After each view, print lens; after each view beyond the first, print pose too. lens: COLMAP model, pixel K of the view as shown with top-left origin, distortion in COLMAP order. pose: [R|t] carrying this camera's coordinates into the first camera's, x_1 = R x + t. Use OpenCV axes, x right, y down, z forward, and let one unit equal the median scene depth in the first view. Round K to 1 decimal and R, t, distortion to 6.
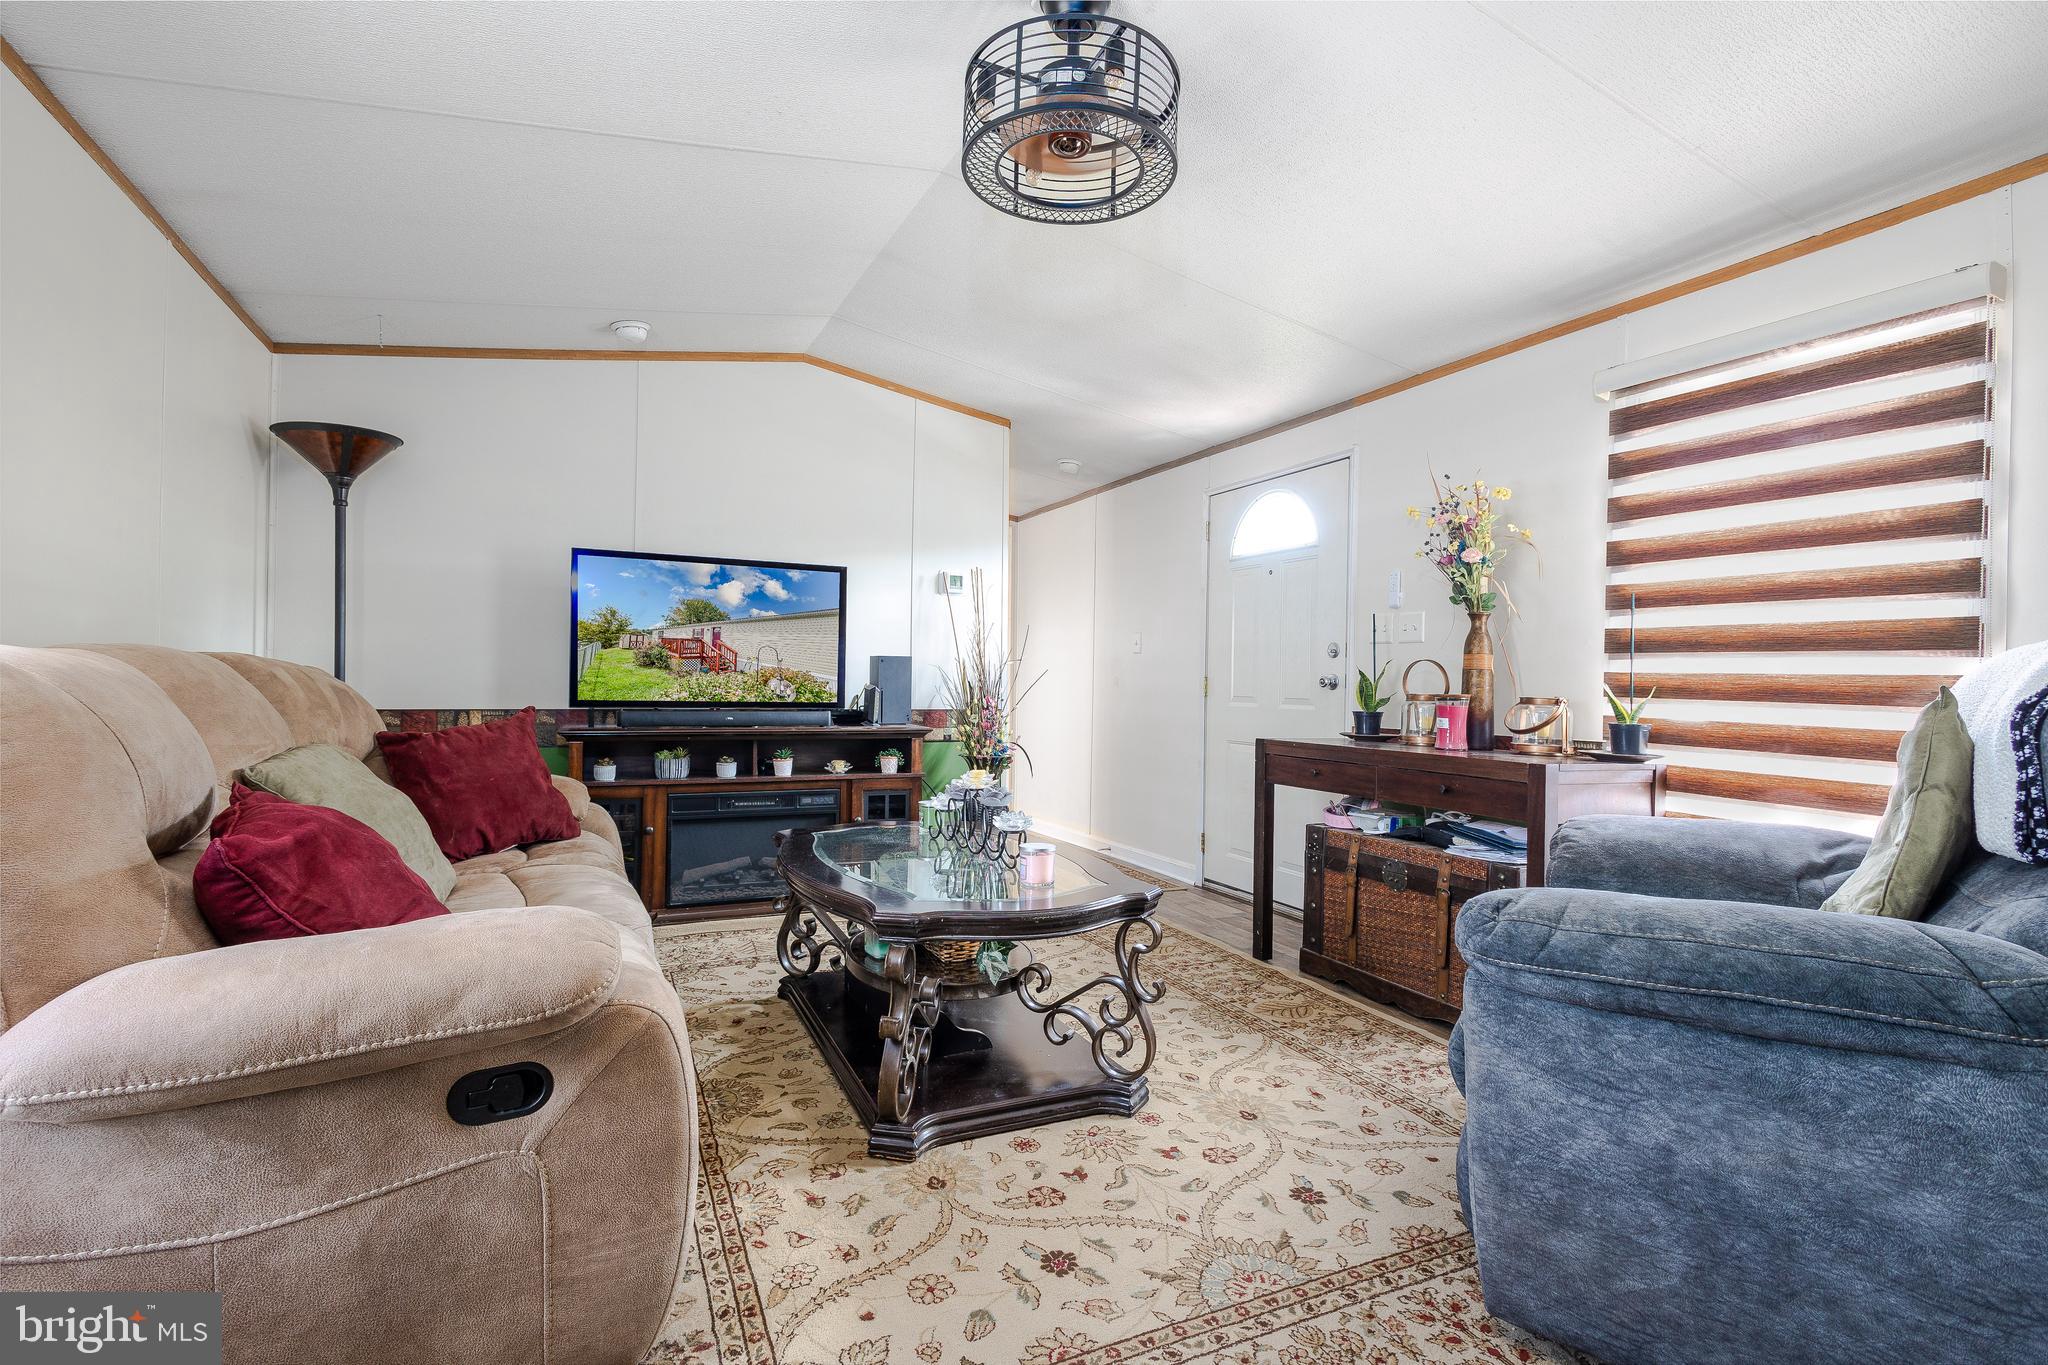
lens RADIAL K [[971.5, 0, 1023.1], [0, 971.5, 683.8], [0, 0, 1]] dist [-0.000184, 0.000039]
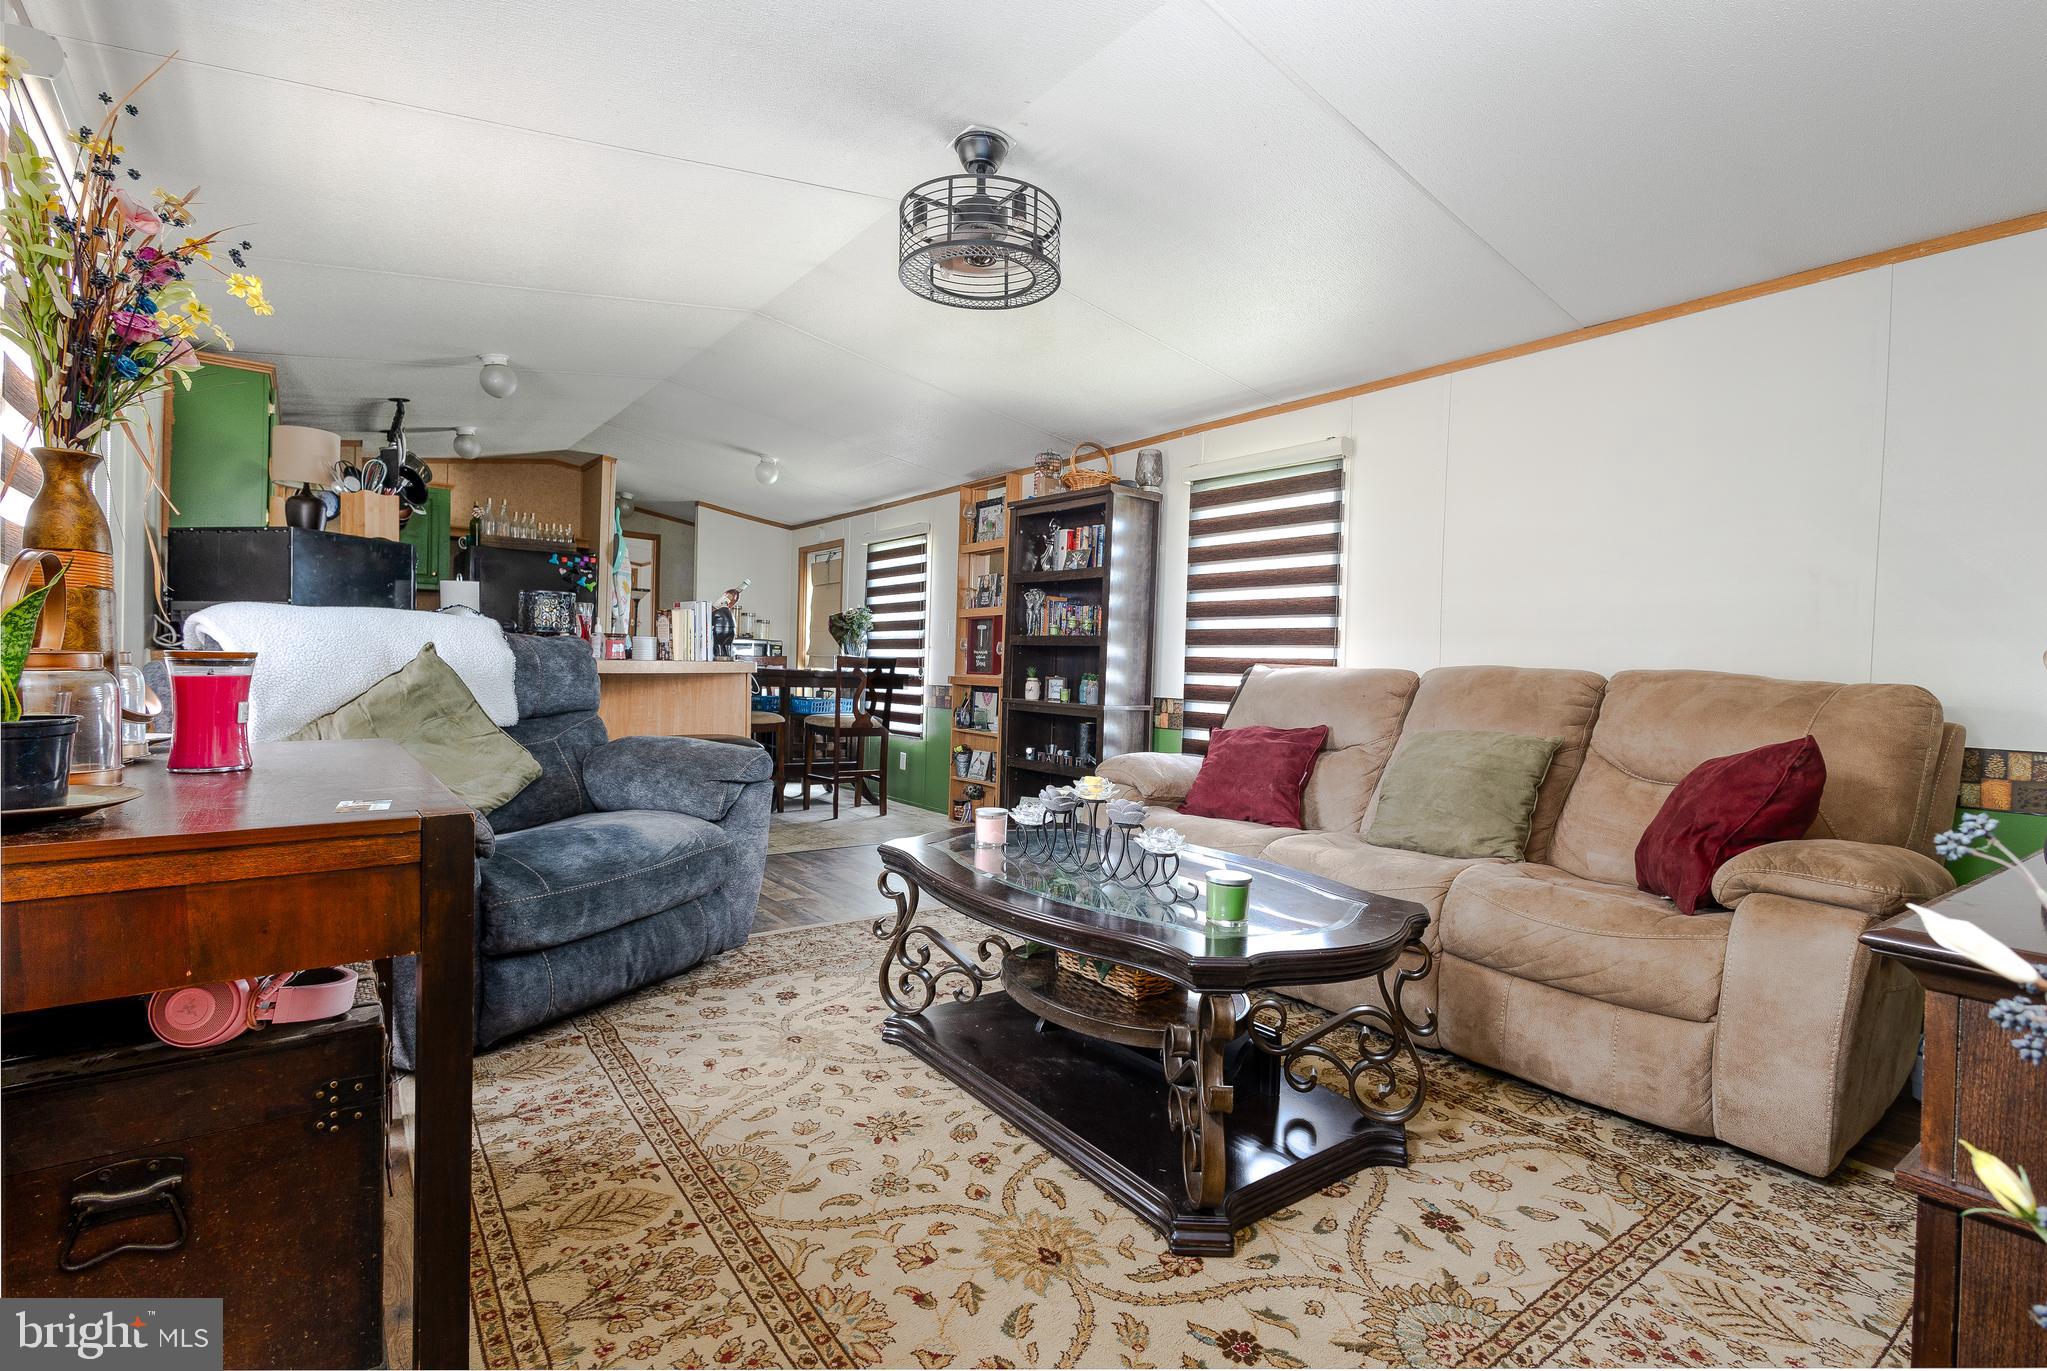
lens RADIAL K [[971.1, 0, 1025.7], [0, 971.1, 681.1], [0, 0, 1]] dist [-0.000184, 0.000039]
pose [[-0.981189, -0.037777, -0.189317, 0.161175], [-0.042555, 0.998868, 0.021237, -0.004264], [0.188300, 0.028894, -0.981686, 1.745337]]
